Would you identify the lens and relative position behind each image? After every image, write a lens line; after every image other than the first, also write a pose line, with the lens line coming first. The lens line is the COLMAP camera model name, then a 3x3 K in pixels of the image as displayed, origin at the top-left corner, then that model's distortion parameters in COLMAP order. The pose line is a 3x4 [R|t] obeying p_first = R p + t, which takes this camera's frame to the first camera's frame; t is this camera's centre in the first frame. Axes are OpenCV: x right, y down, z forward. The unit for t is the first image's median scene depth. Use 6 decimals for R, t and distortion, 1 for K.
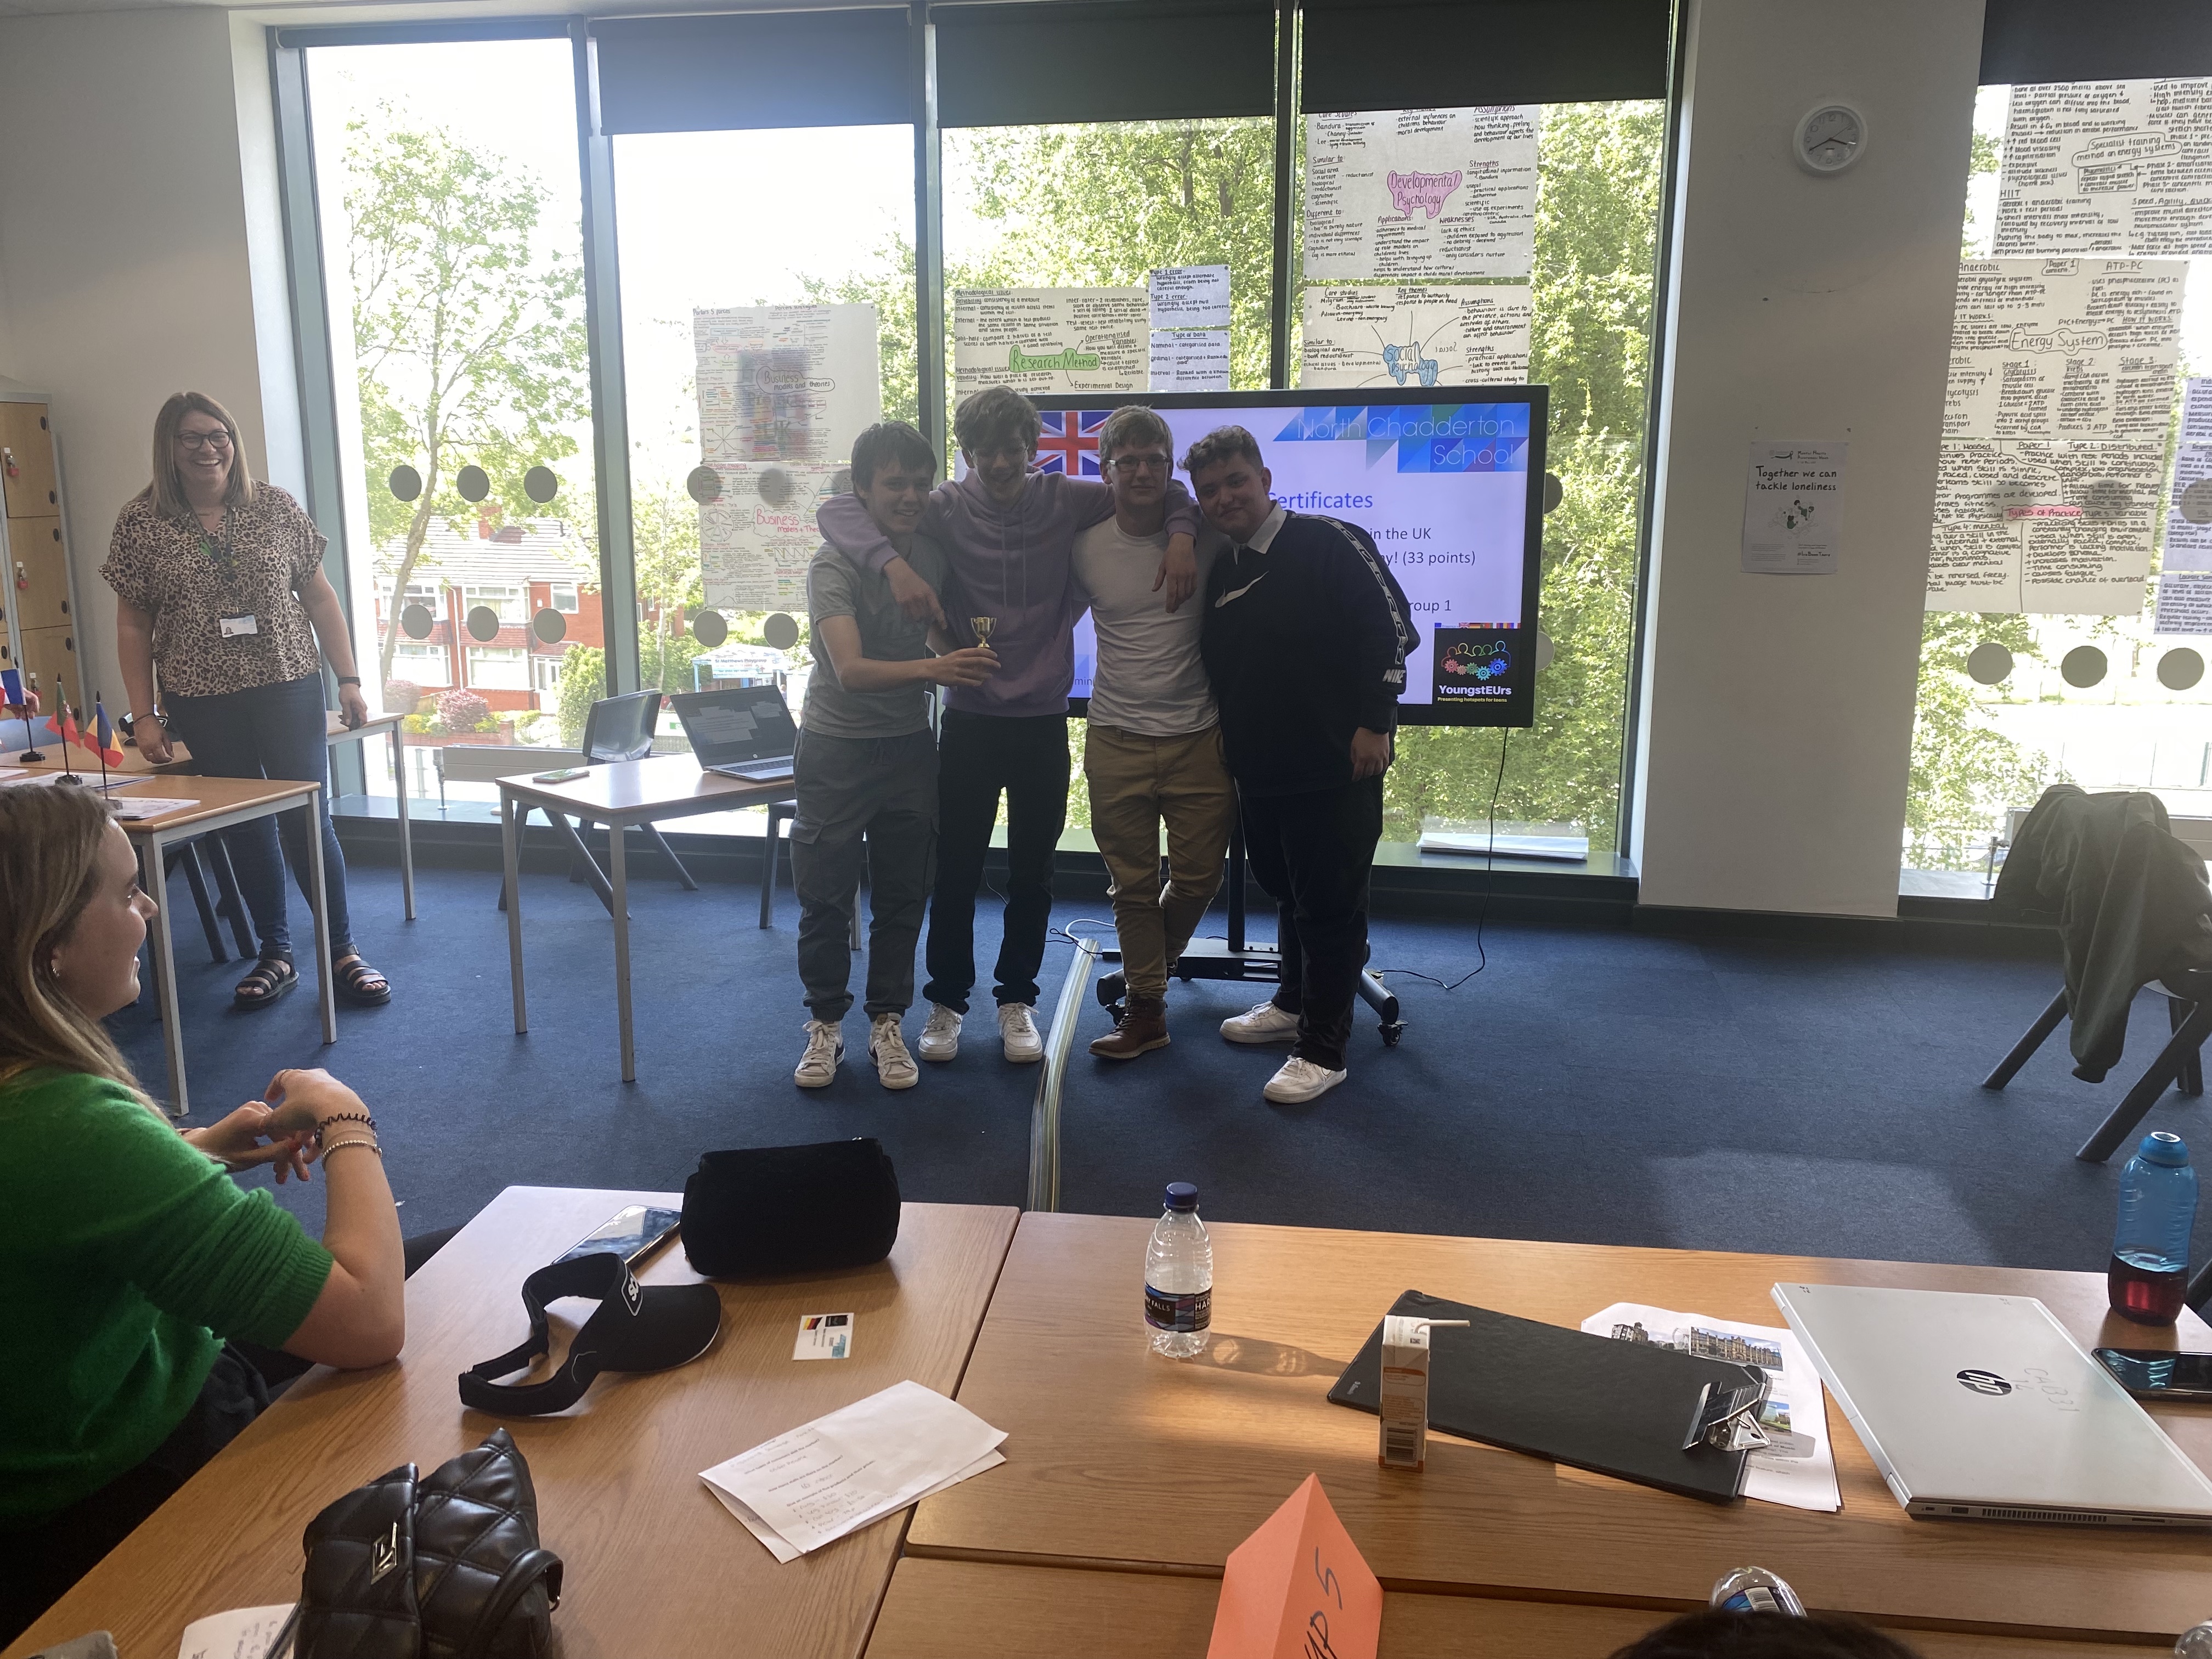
lens RADIAL K [[1692.9, 0, 983.6], [0, 1692.9, 804.5], [0, 0, 1]] dist [-0.009923, 0.027054]
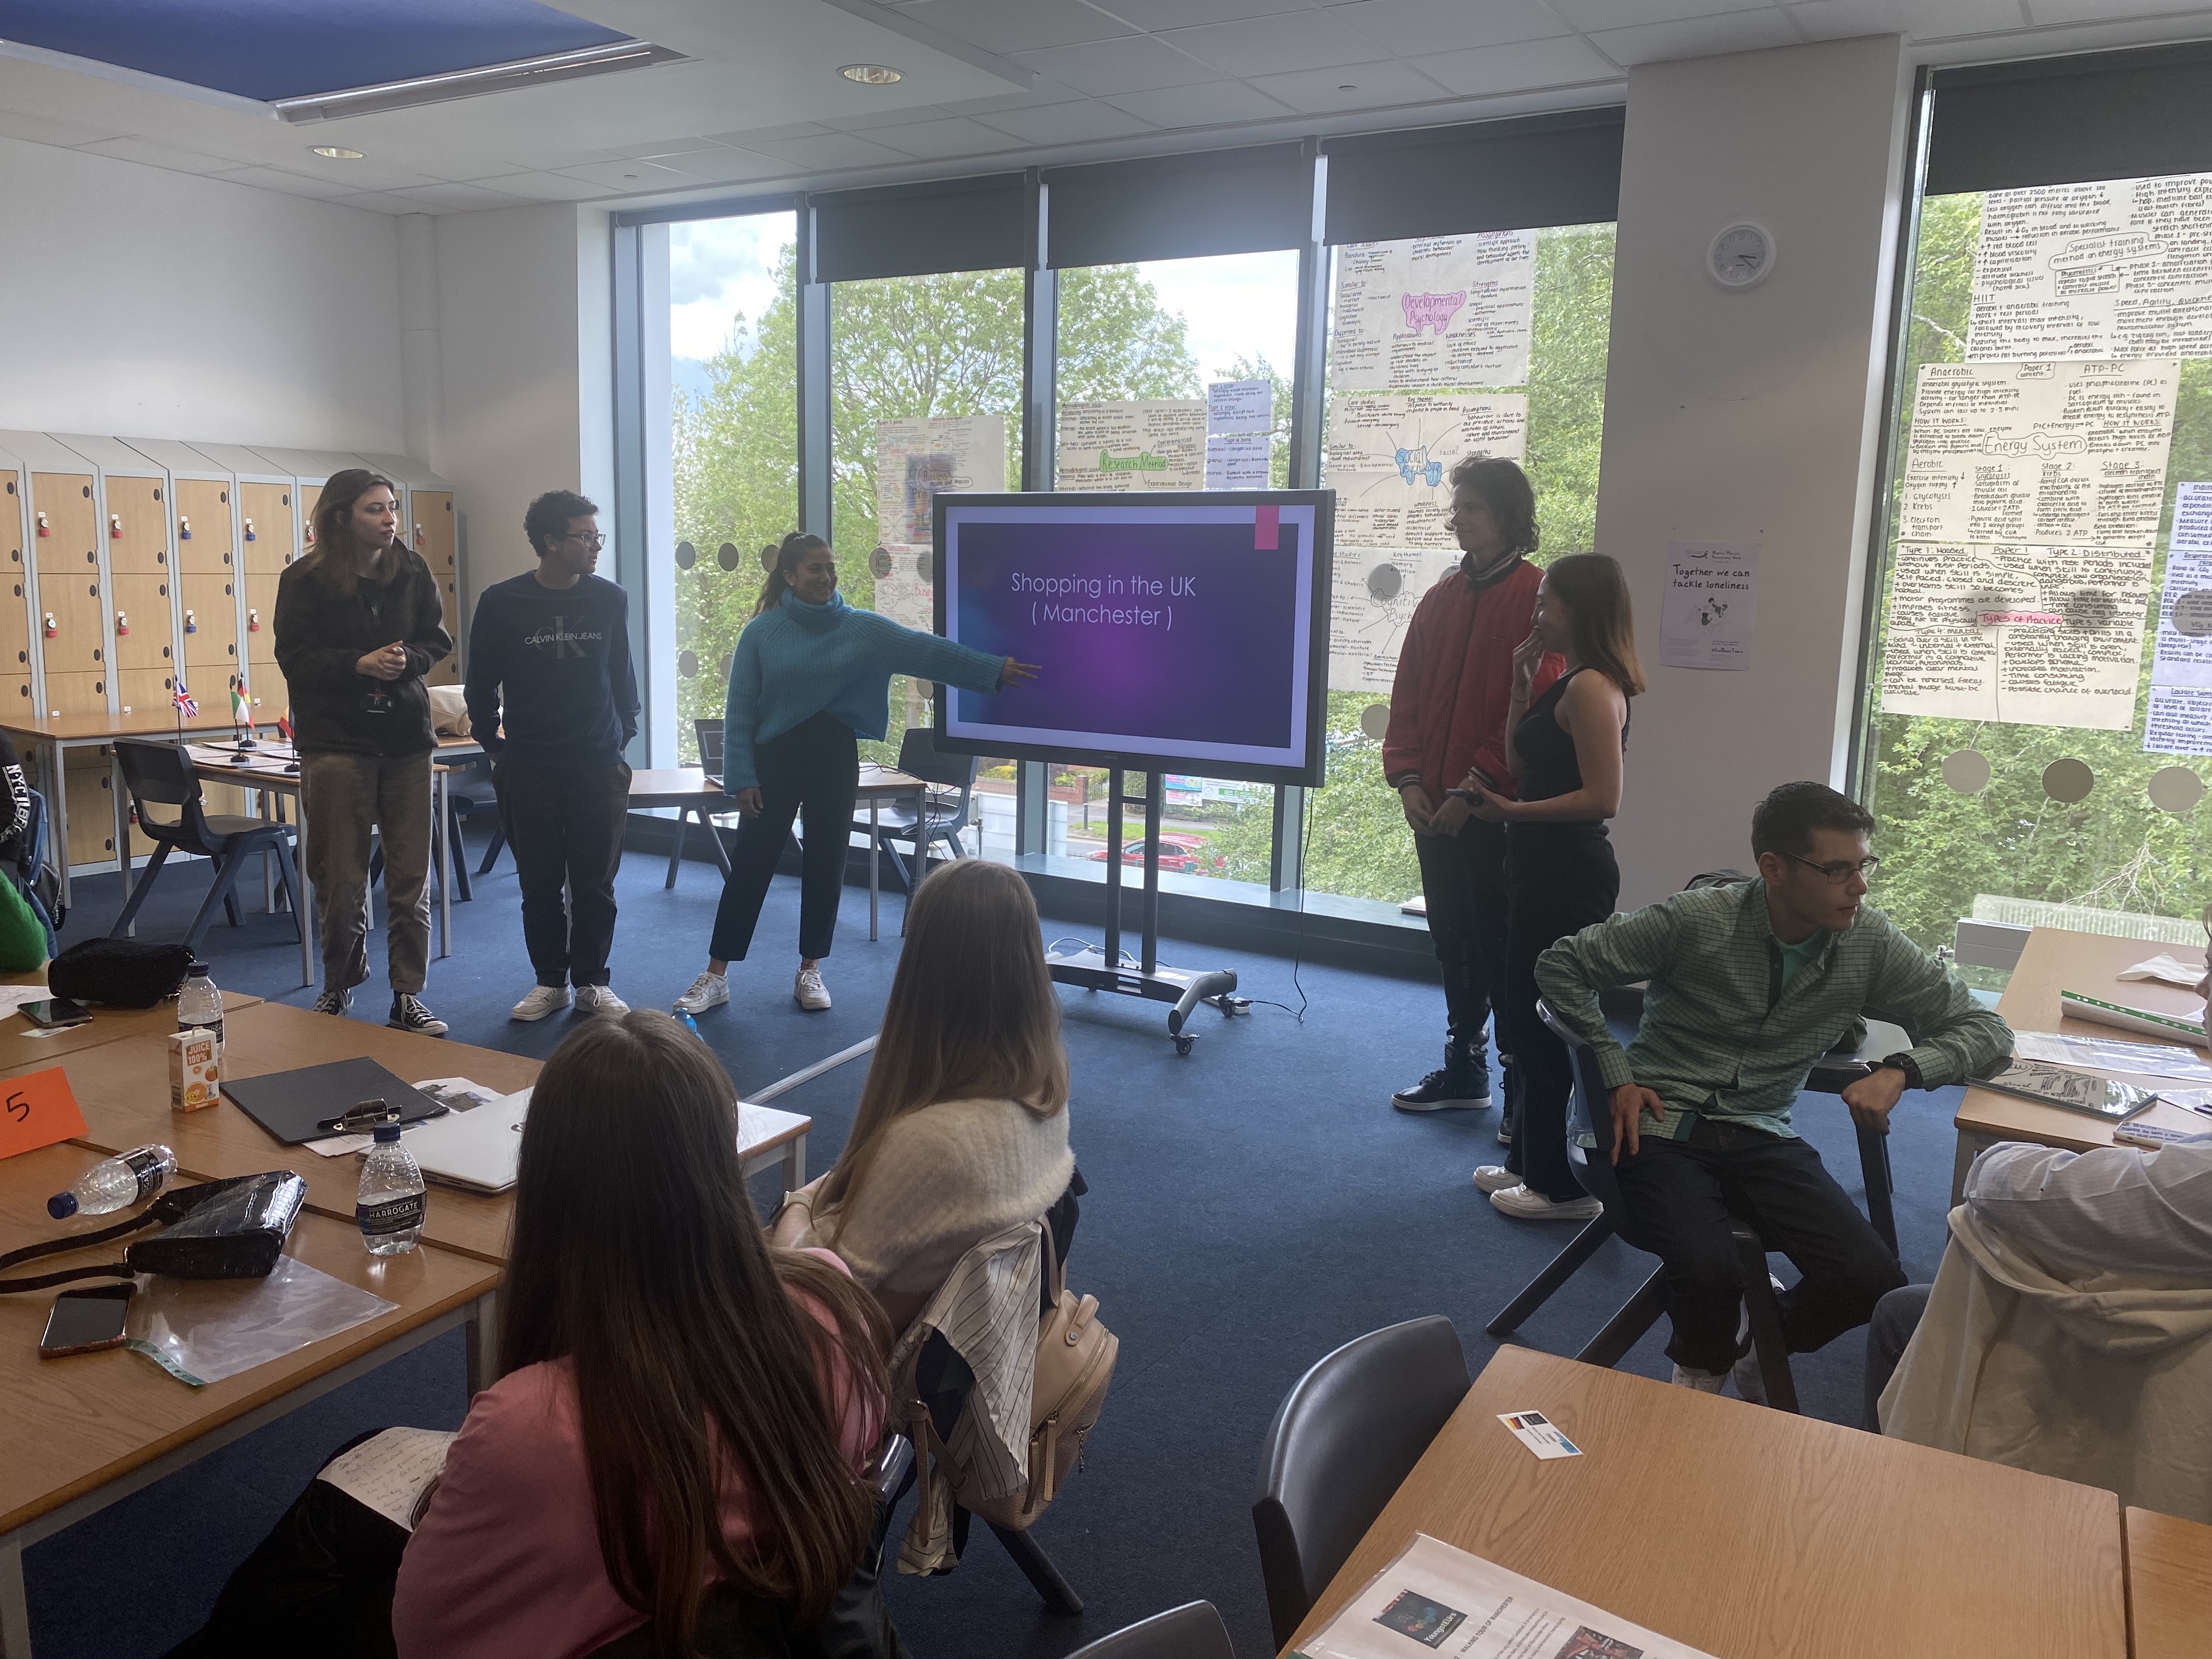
lens RADIAL K [[1692.9, 0, 1112.2], [0, 1692.9, 832.7], [0, 0, 1]] dist [-0.009923, 0.027054]
pose [[0.933920, 0.077213, -0.349045, 0.488853], [-0.089914, 0.995742, -0.020307, 0.016638], [0.345991, 0.050349, 0.936886, -0.086327]]
